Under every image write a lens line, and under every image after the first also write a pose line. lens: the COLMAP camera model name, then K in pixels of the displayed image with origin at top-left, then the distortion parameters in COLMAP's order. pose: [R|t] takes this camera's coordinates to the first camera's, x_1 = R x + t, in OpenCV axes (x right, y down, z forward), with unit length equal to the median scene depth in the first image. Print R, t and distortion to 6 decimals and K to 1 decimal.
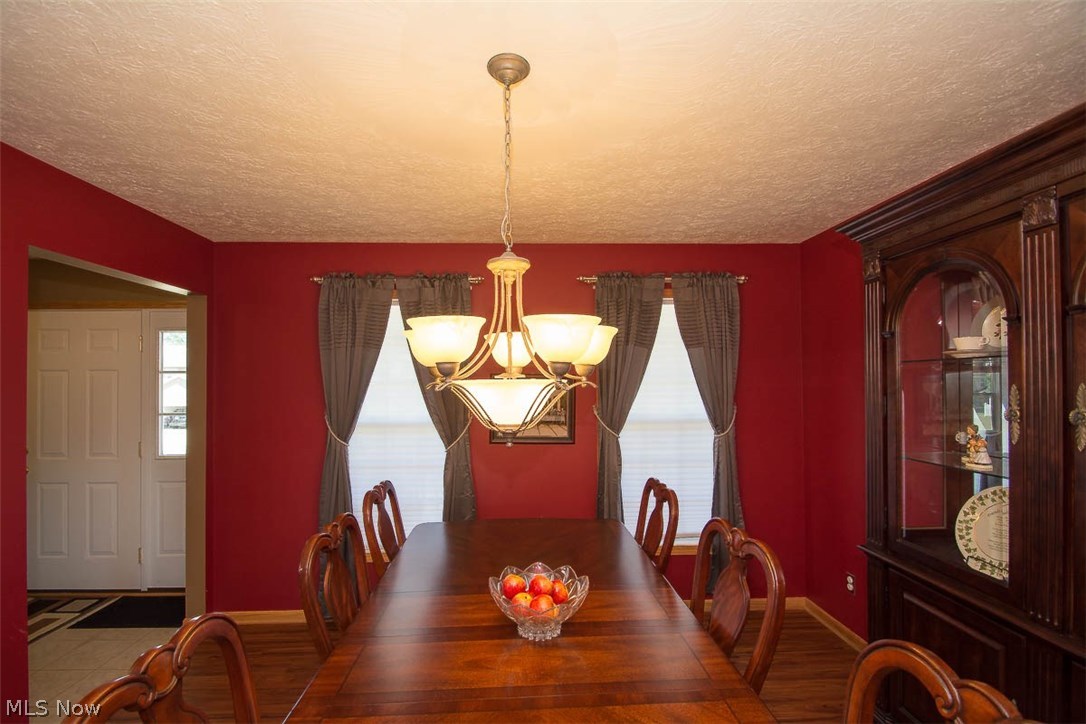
lens RADIAL K [[480.4, 0, 538.2], [0, 480.4, 376.9], [0, 0, 1]] dist [0.010394, -0.013115]
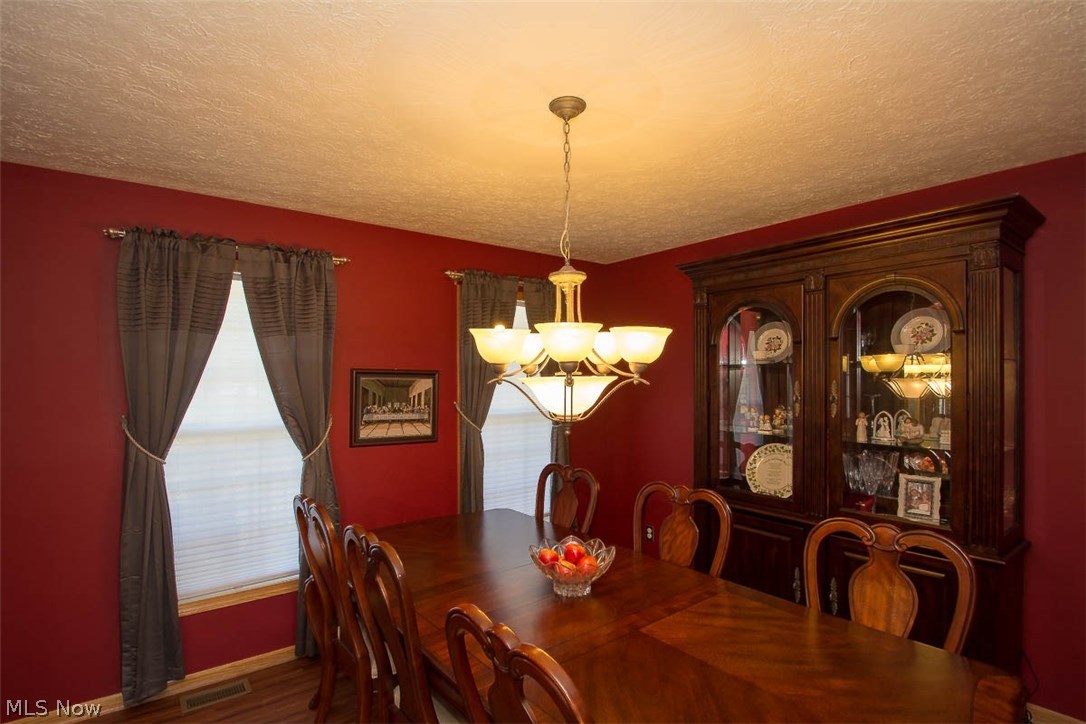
lens RADIAL K [[536.0, 0, 545.5], [0, 536.0, 378.6], [0, 0, 1]] dist [0.013324, -0.023465]
pose [[0.811613, 0.002596, 0.584190, -0.420412], [-0.009270, 0.999921, 0.008435, 0.000331], [-0.584122, -0.012262, 0.811573, -0.010394]]
